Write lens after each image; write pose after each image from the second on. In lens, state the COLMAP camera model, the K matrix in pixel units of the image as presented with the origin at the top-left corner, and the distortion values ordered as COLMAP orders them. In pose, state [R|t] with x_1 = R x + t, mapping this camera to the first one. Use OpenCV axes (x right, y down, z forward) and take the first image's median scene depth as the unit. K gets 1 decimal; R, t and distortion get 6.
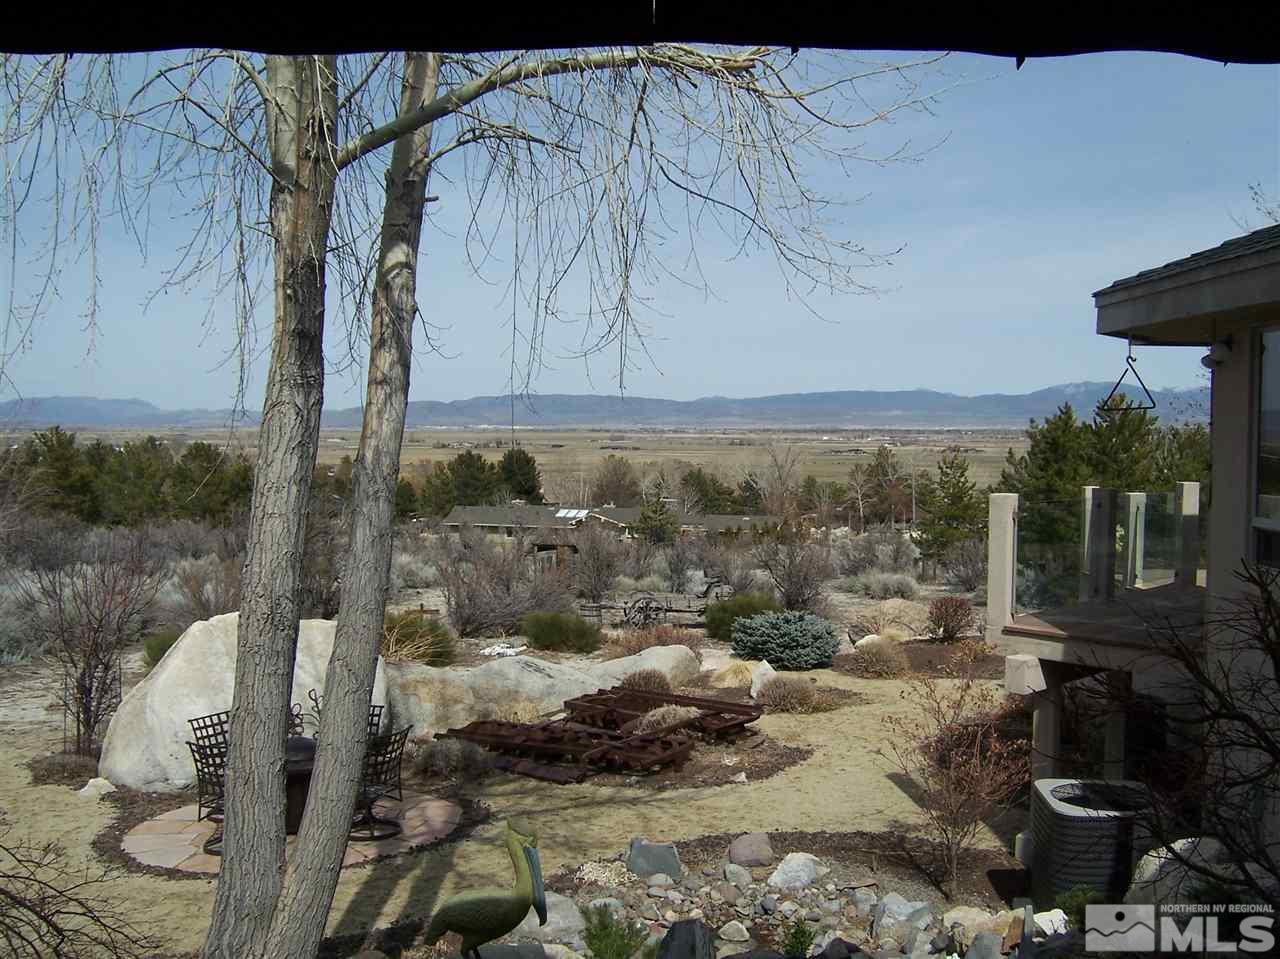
lens RADIAL K [[1268.8, 0, 640.0], [0, 1268.8, 479.5], [0, 0, 1]] dist [-0.157524, 0.270450]
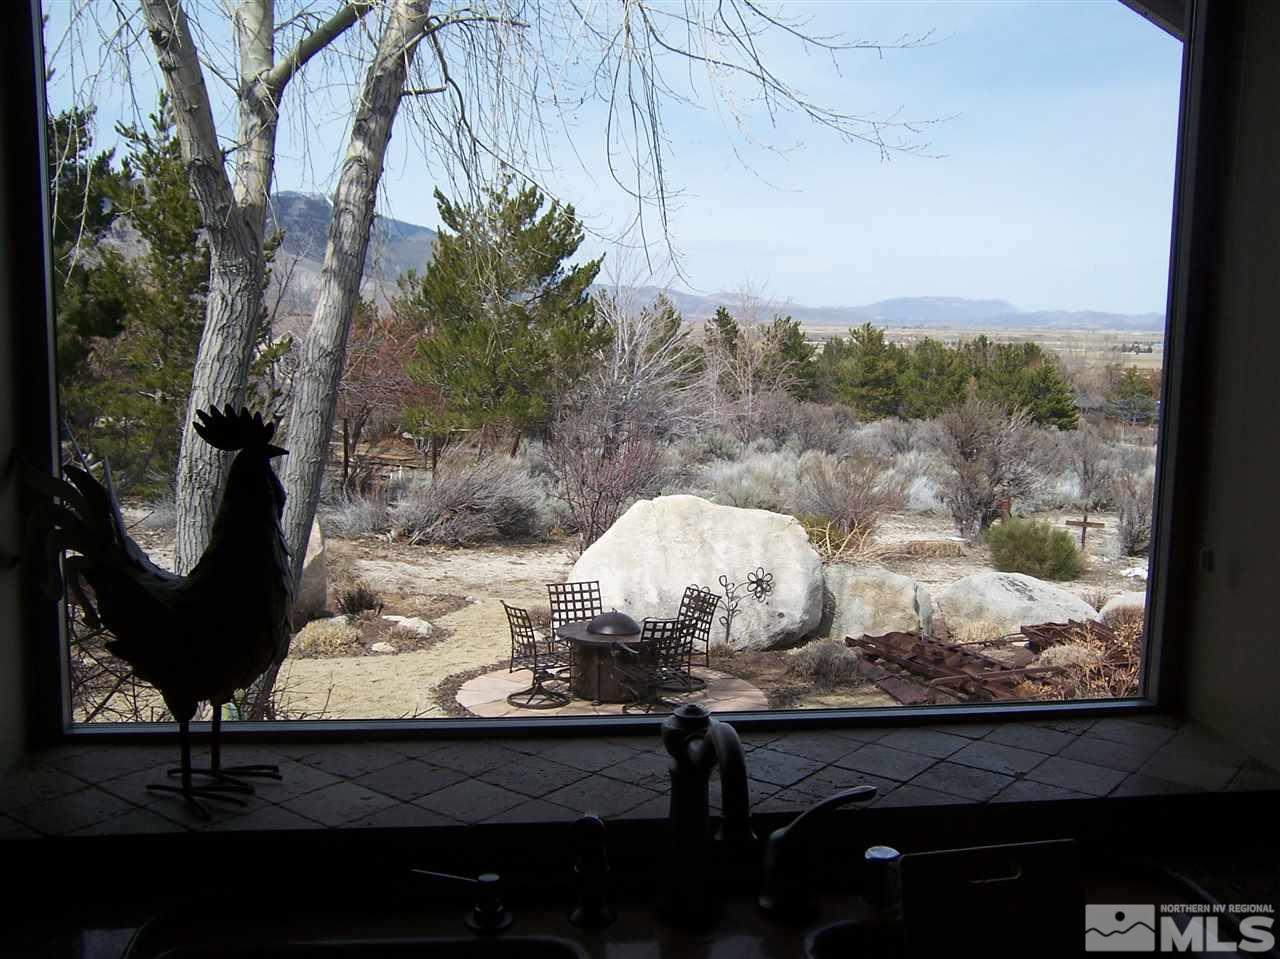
lens RADIAL K [[1268.8, 0, 640.0], [0, 1268.8, 479.5], [0, 0, 1]] dist [-0.157524, 0.270450]
pose [[0.800215, 0.086330, -0.593467, 0.275546], [-0.039524, 0.995025, 0.091450, -0.003134], [0.598409, -0.049723, 0.799646, 0.122976]]
